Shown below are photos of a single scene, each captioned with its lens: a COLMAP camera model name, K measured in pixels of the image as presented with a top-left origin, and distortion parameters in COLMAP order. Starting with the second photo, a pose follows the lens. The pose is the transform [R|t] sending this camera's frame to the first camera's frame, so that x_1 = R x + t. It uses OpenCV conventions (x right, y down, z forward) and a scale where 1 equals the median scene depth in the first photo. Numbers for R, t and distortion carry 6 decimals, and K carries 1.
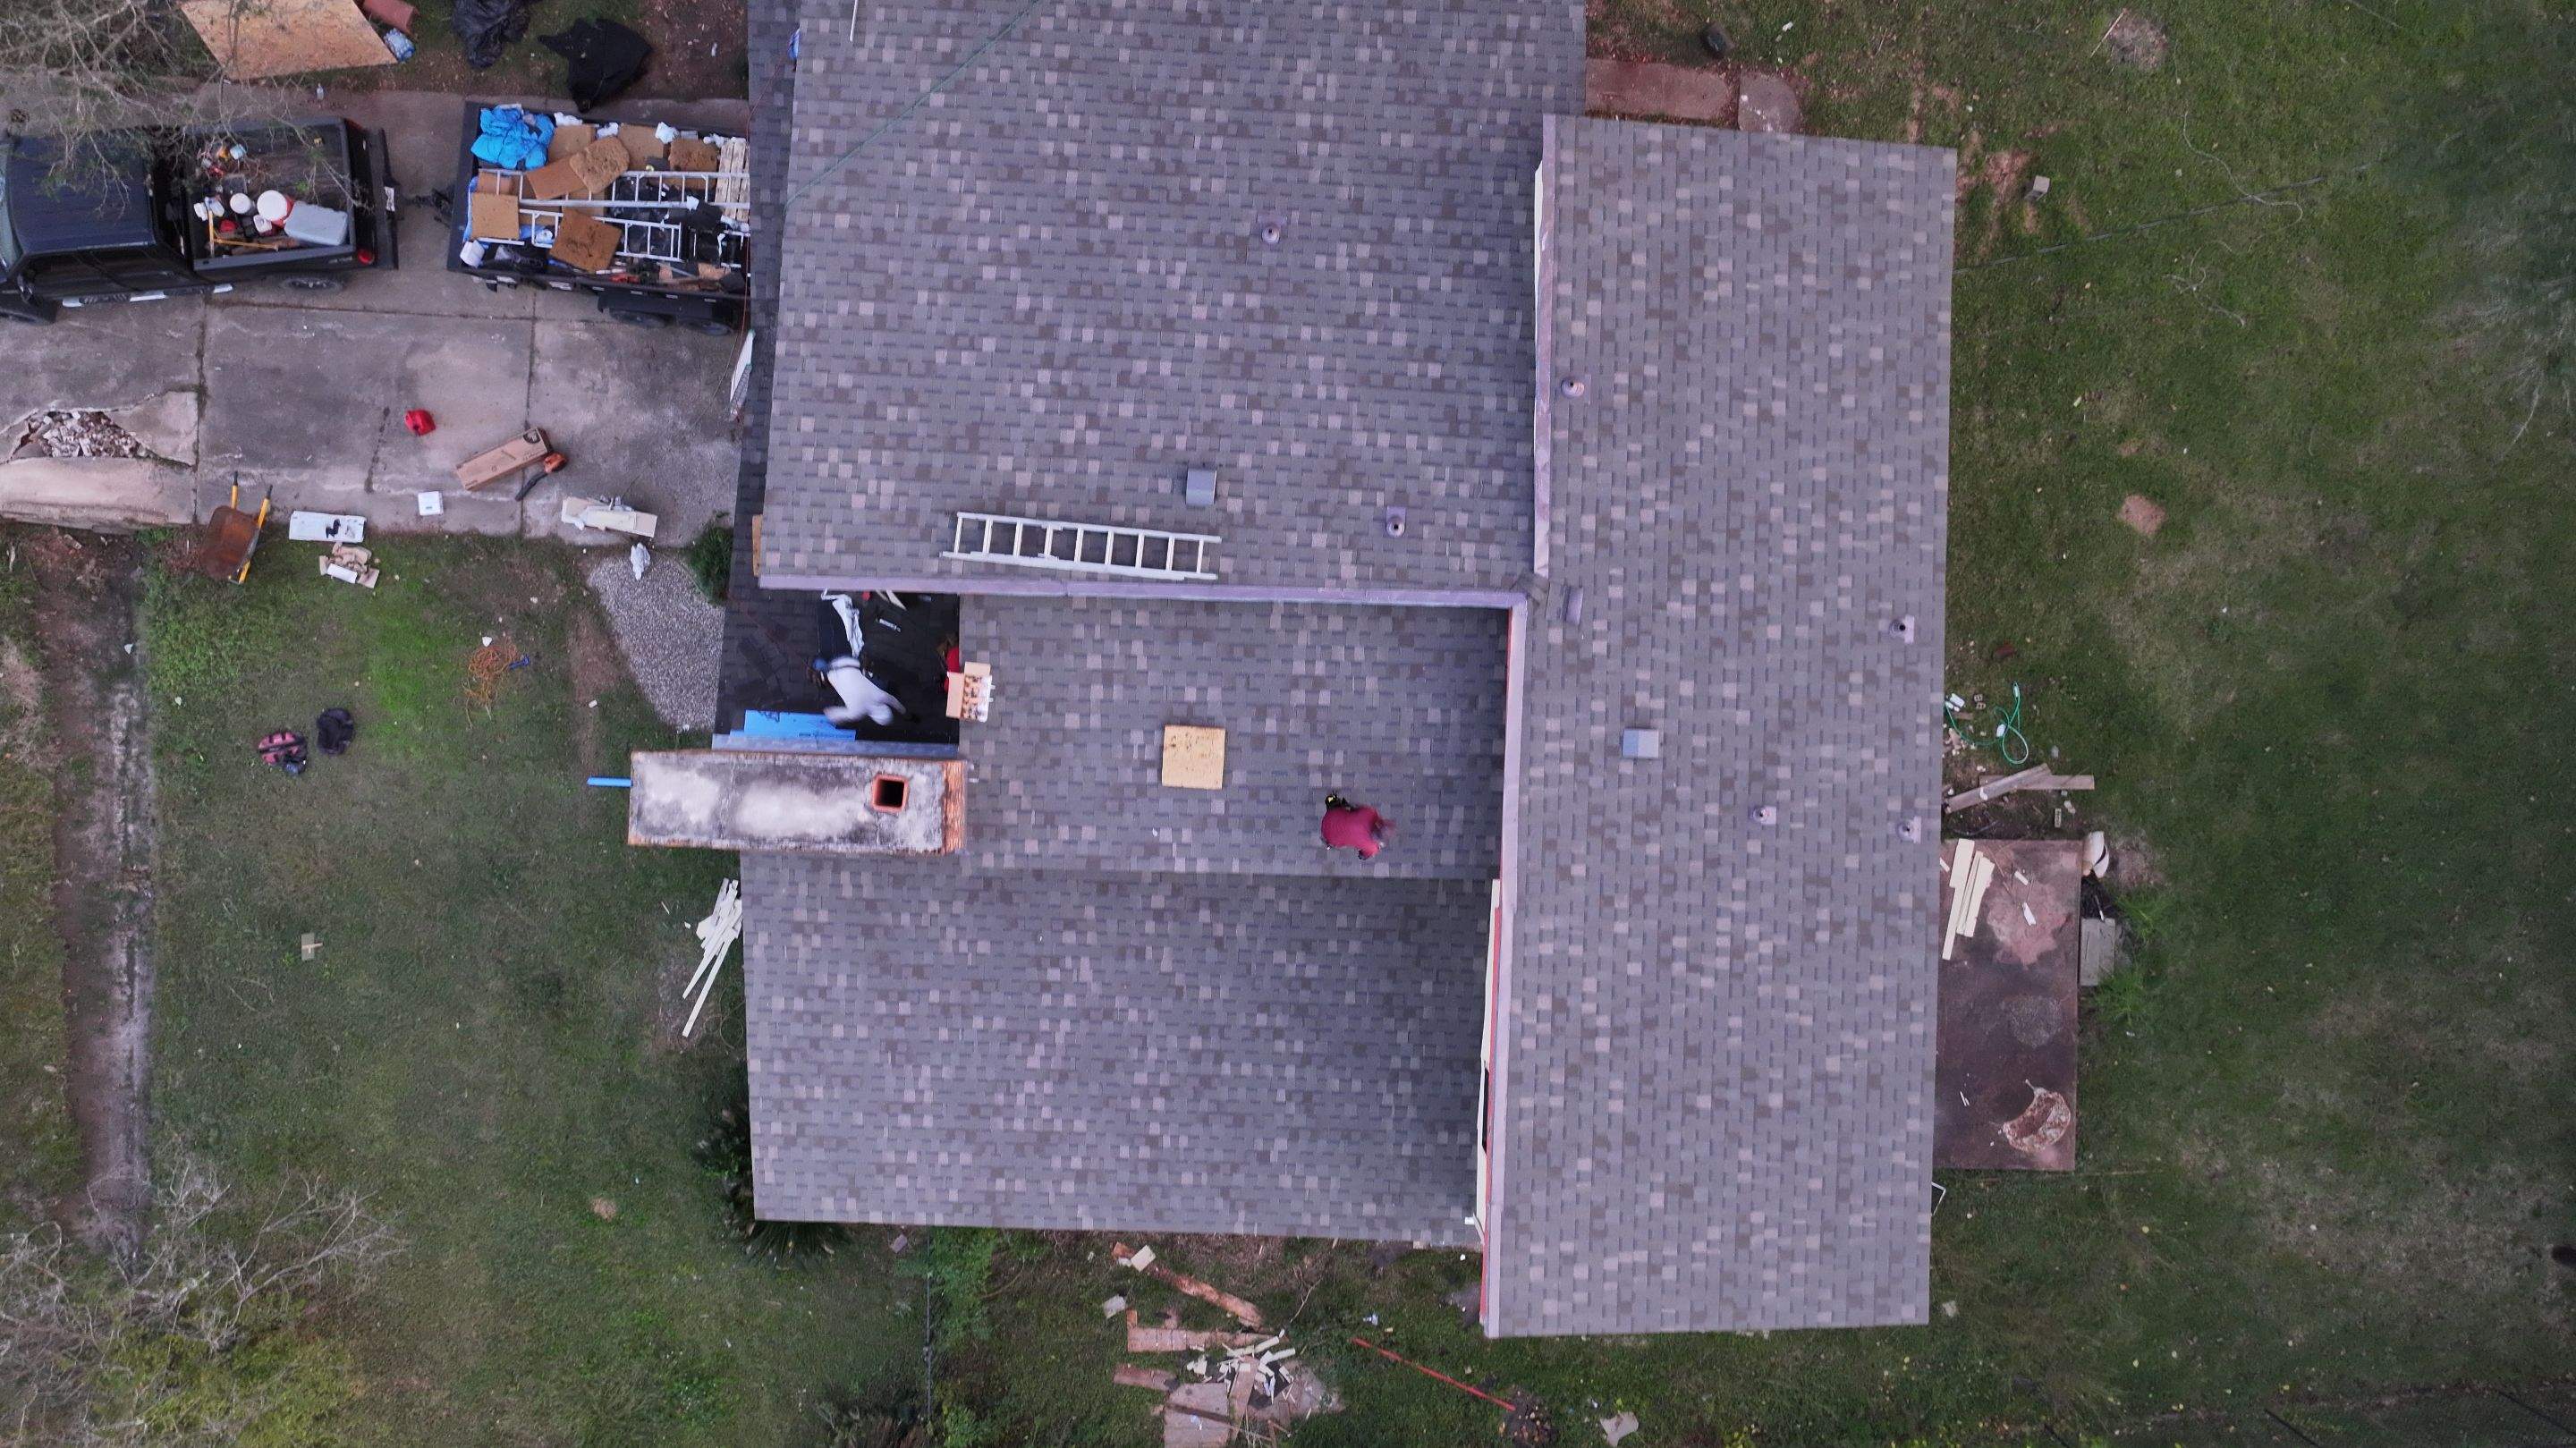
lens RADIAL K [[1796.5, 0, 1292.2], [0, 1796.5, 709.5], [0, 0, 1]] dist [-0.002281, 0.020653]
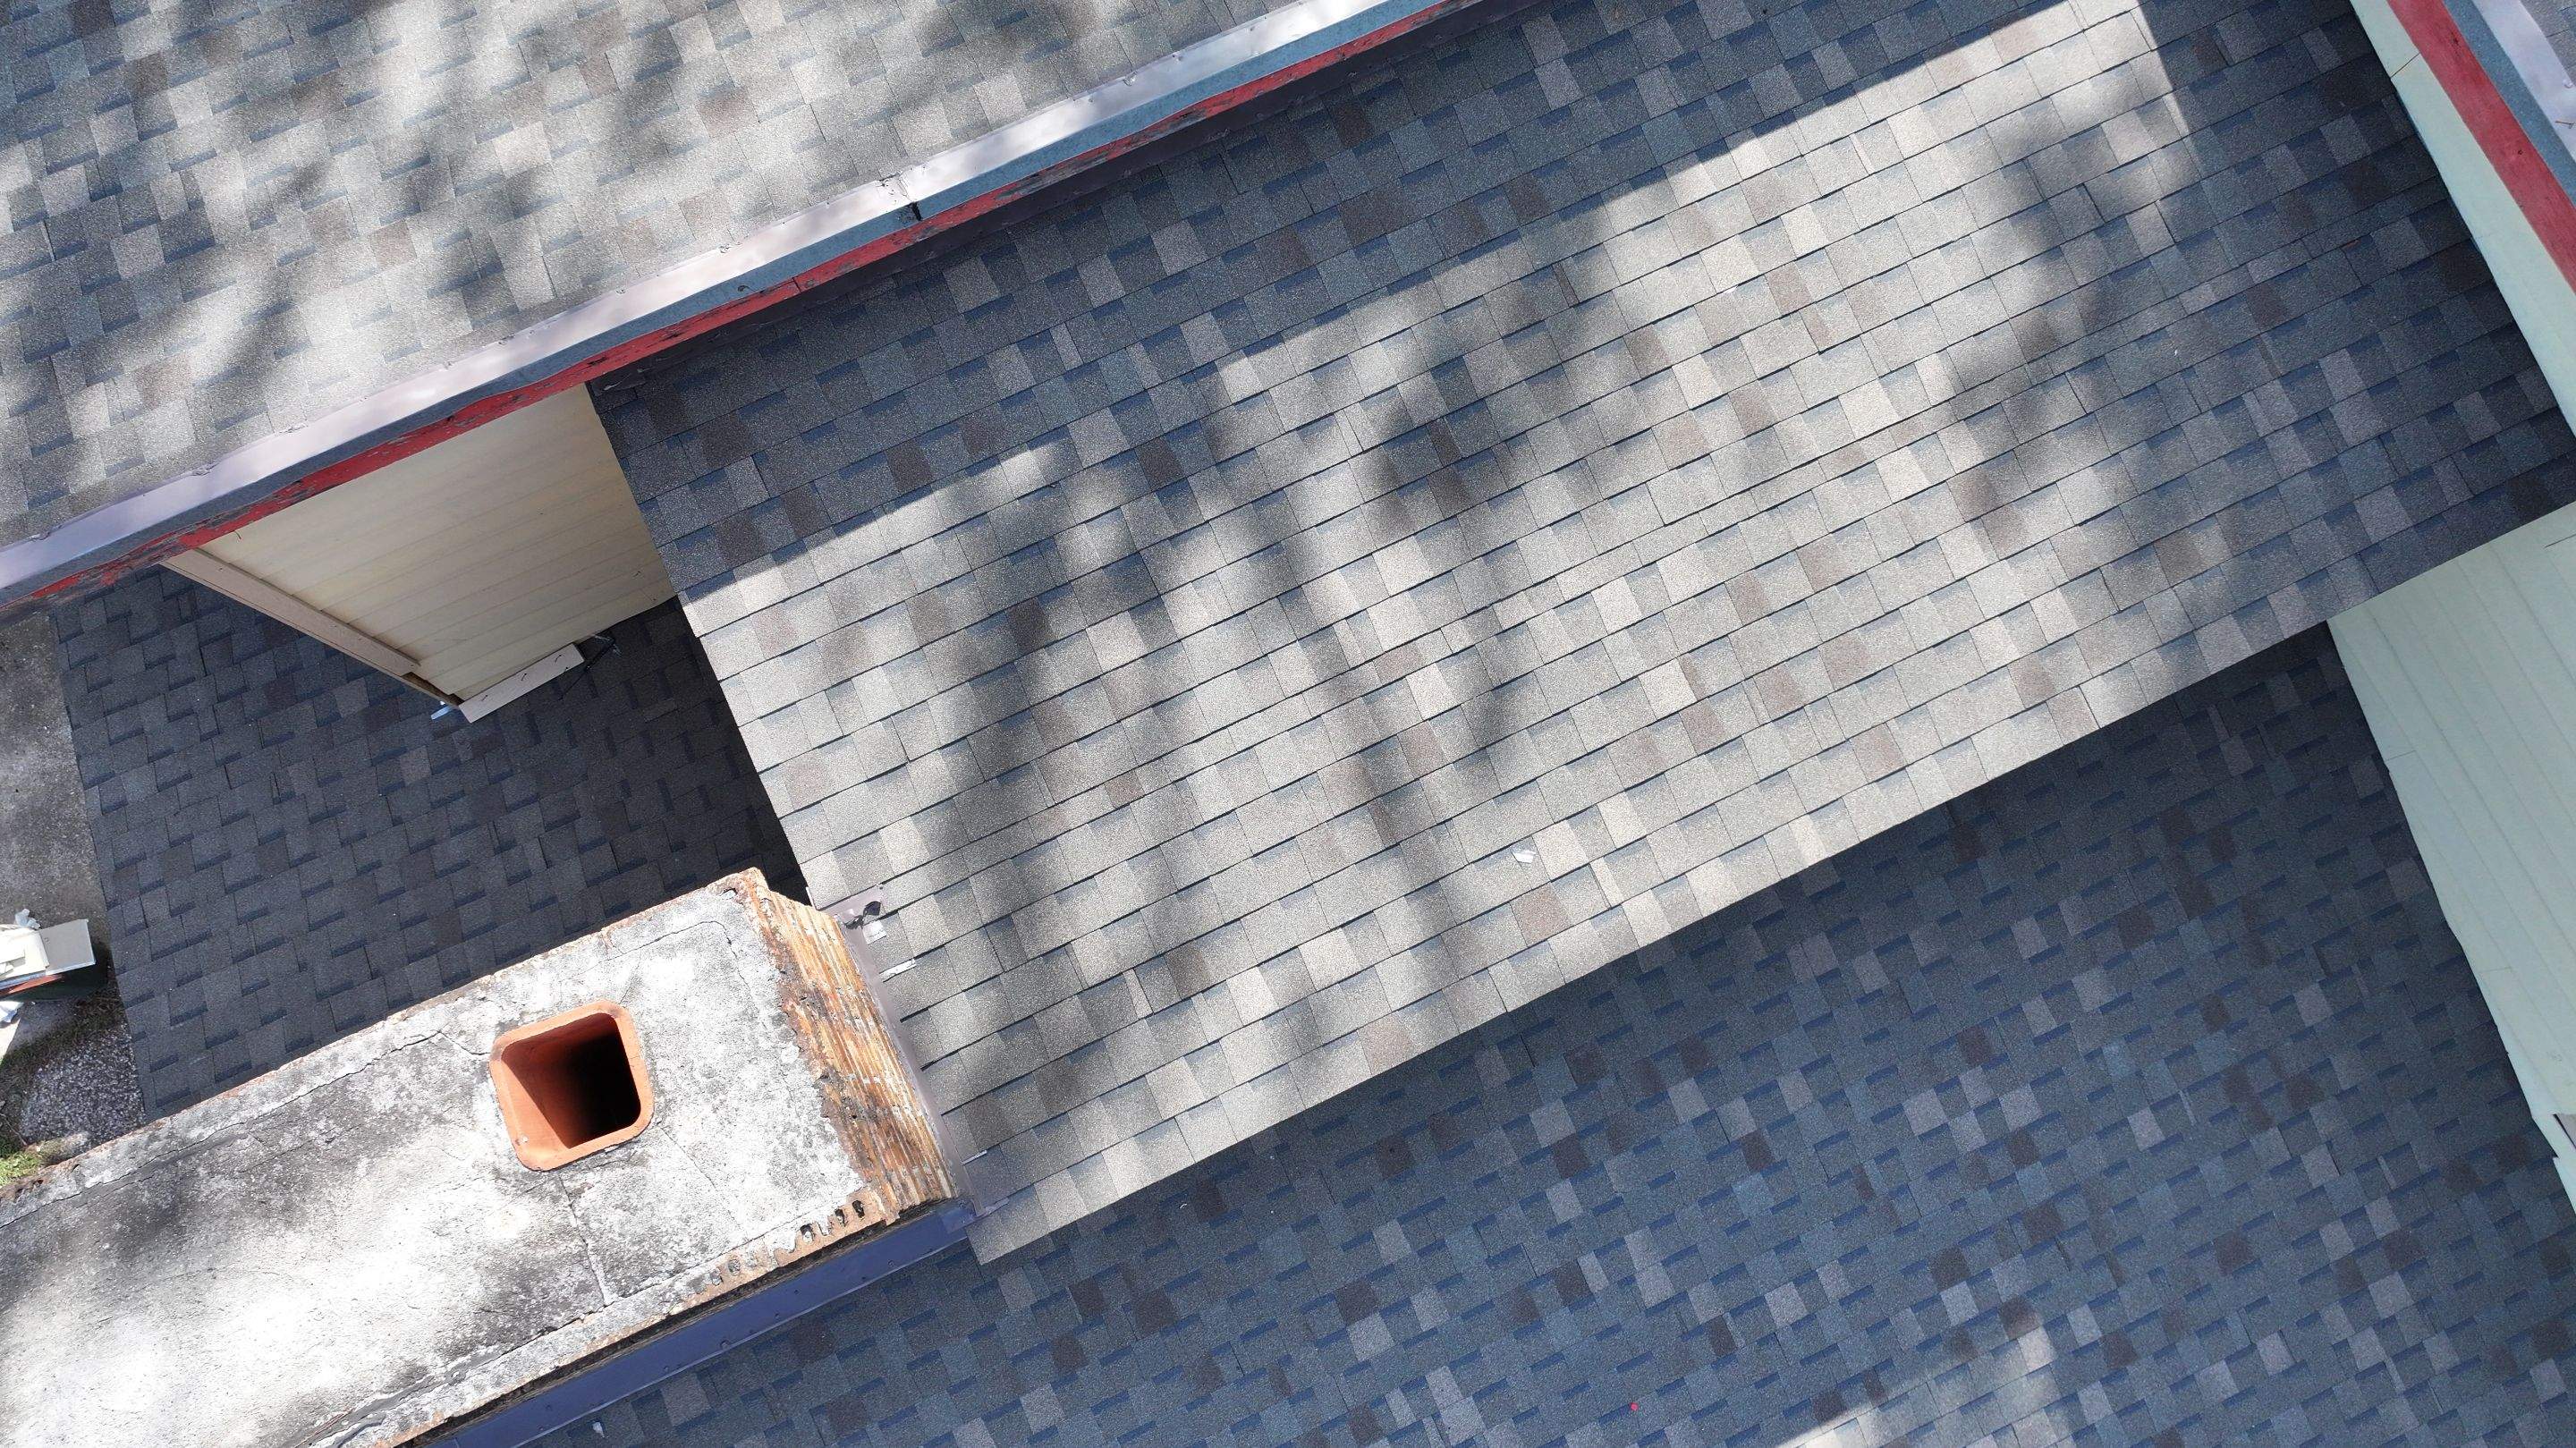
lens RADIAL K [[1796.5, 0, 1290.7], [0, 1796.5, 715.9], [0, 0, 1]] dist [-0.002281, 0.020653]
pose [[0.894267, -0.438182, 0.091012, -0.116326], [0.447522, 0.877035, -0.174739, 0.074889], [-0.003254, 0.196993, 0.980399, 0.633780]]
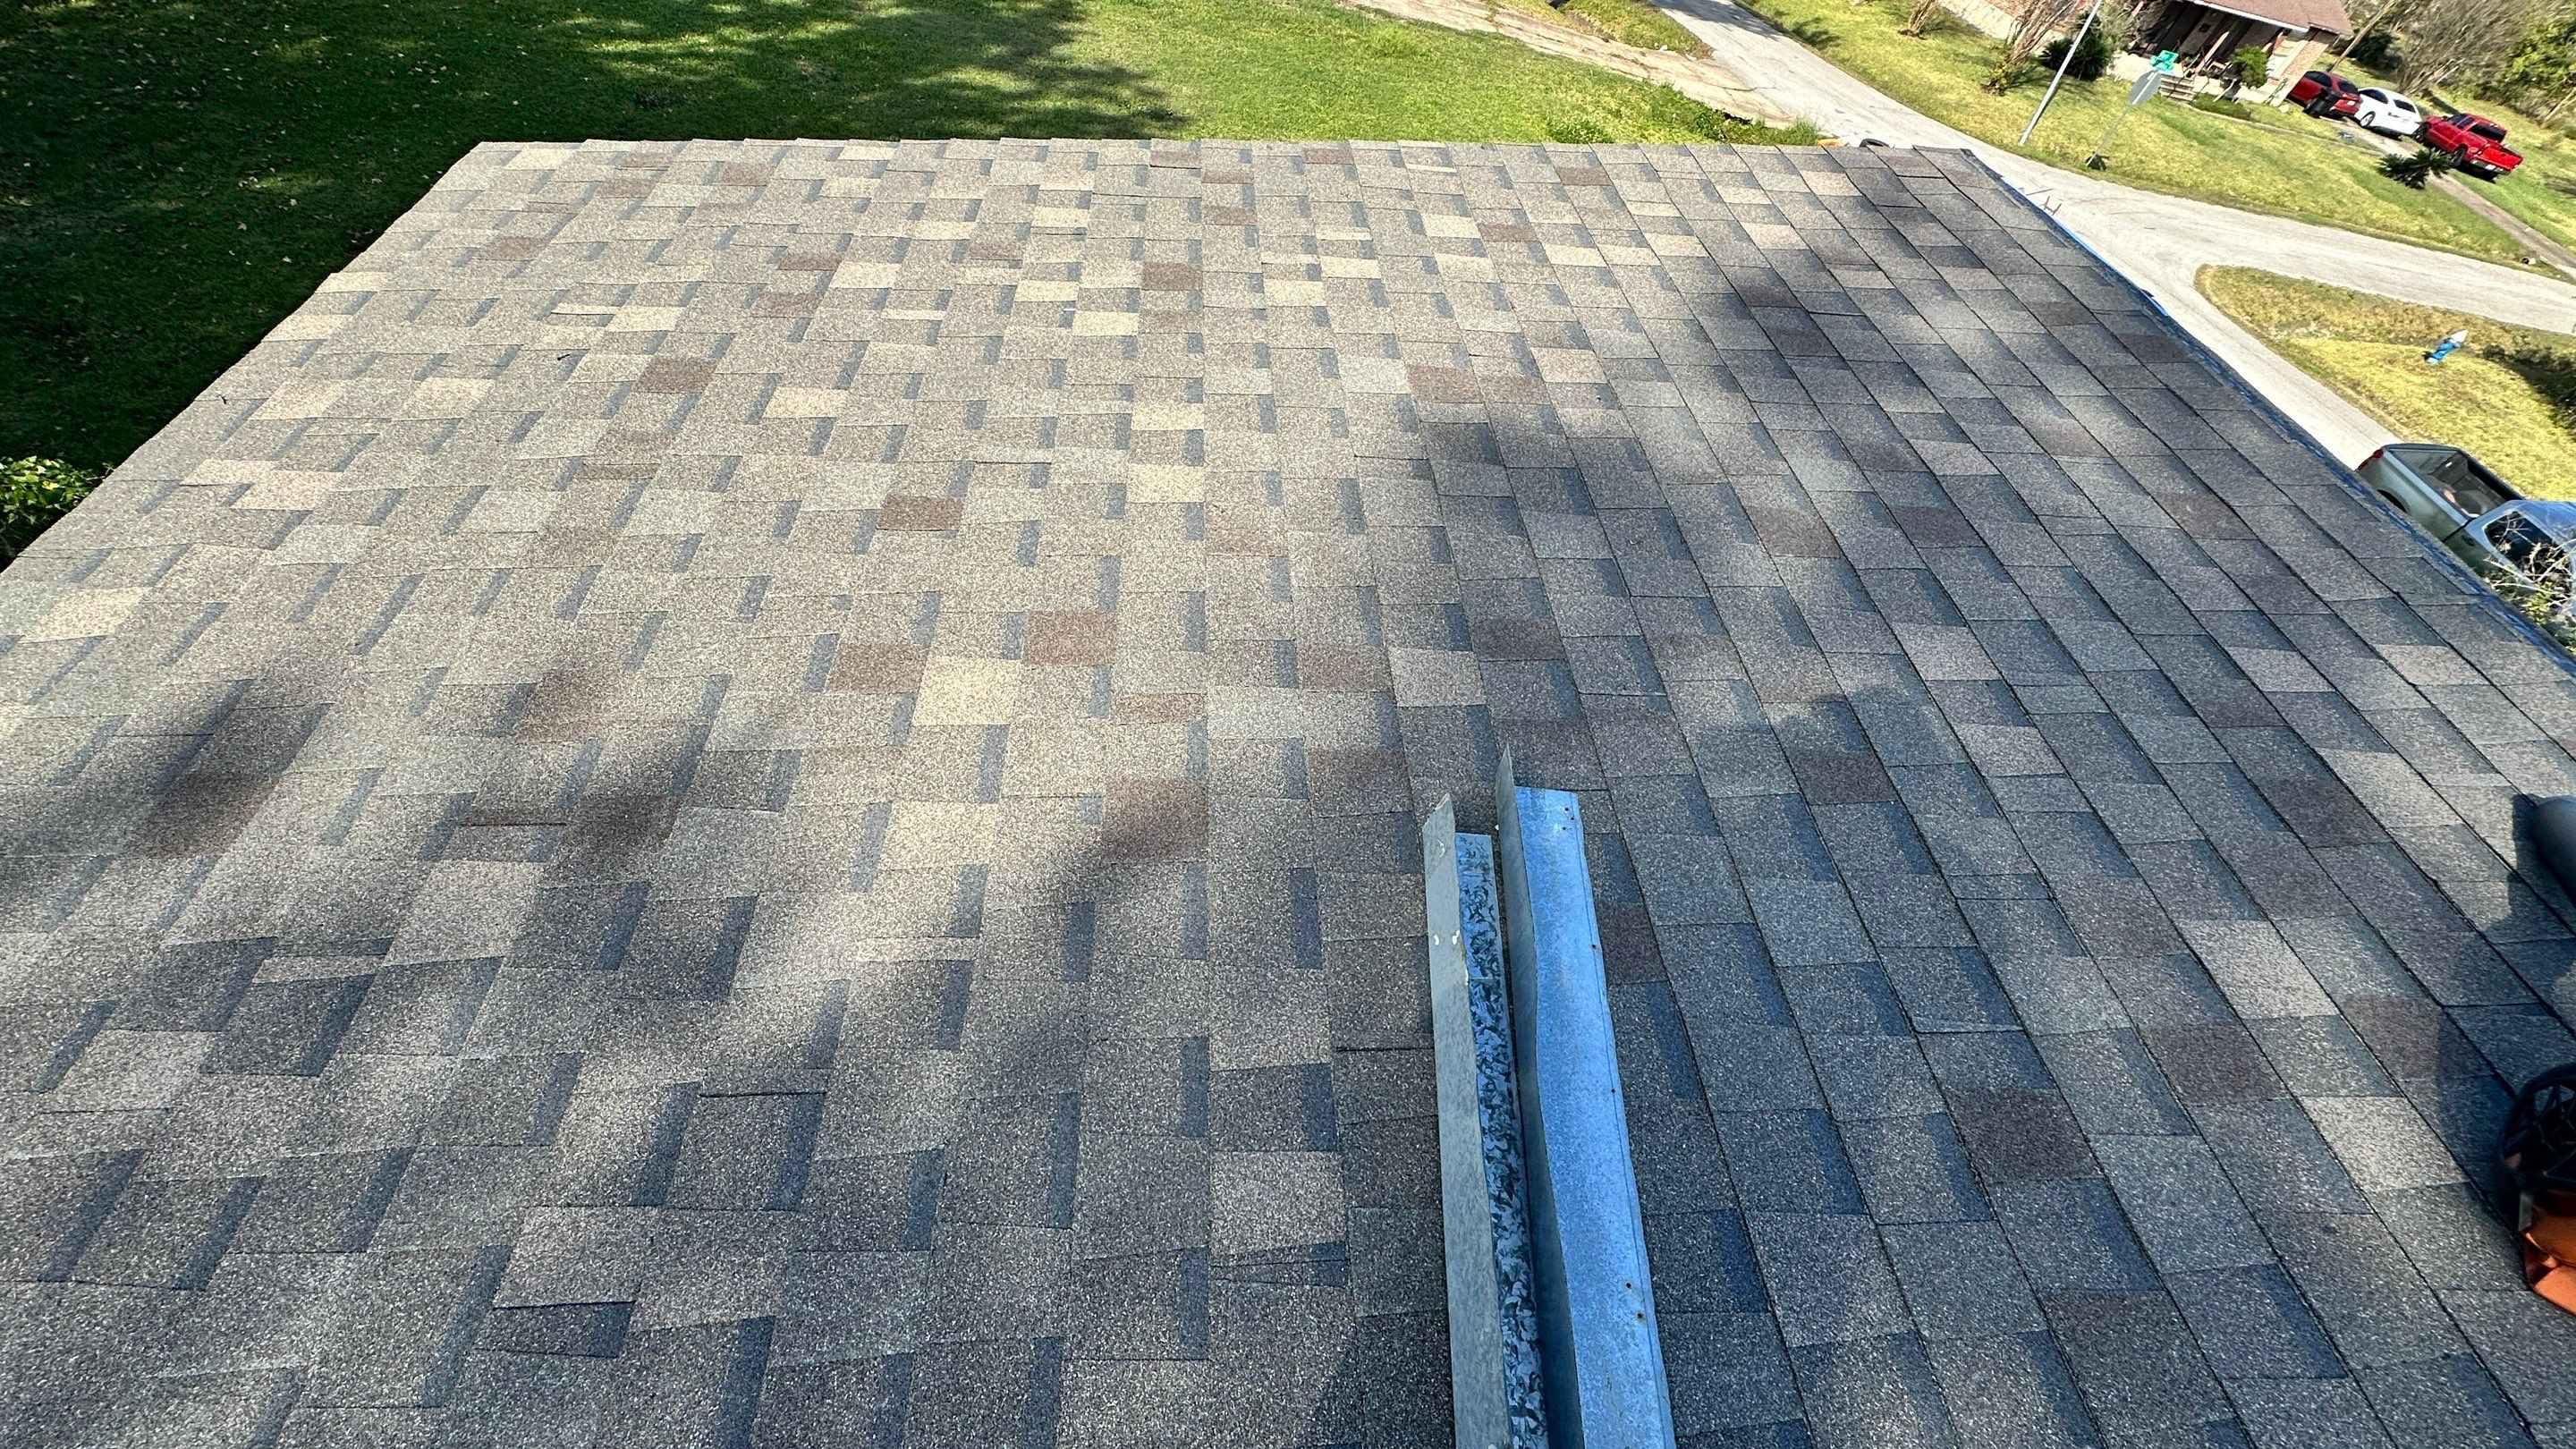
lens RADIAL K [[1024.4, 0, 1284.7], [0, 1024.4, 733.1], [0, 0, 1]] dist [0.000048, 0.000305]
pose [[-0.976606, -0.057345, -0.207250, 0.230293], [-0.091952, -0.759862, 0.643549, 0.135801], [-0.194386, 0.647551, 0.736812, 0.822826]]
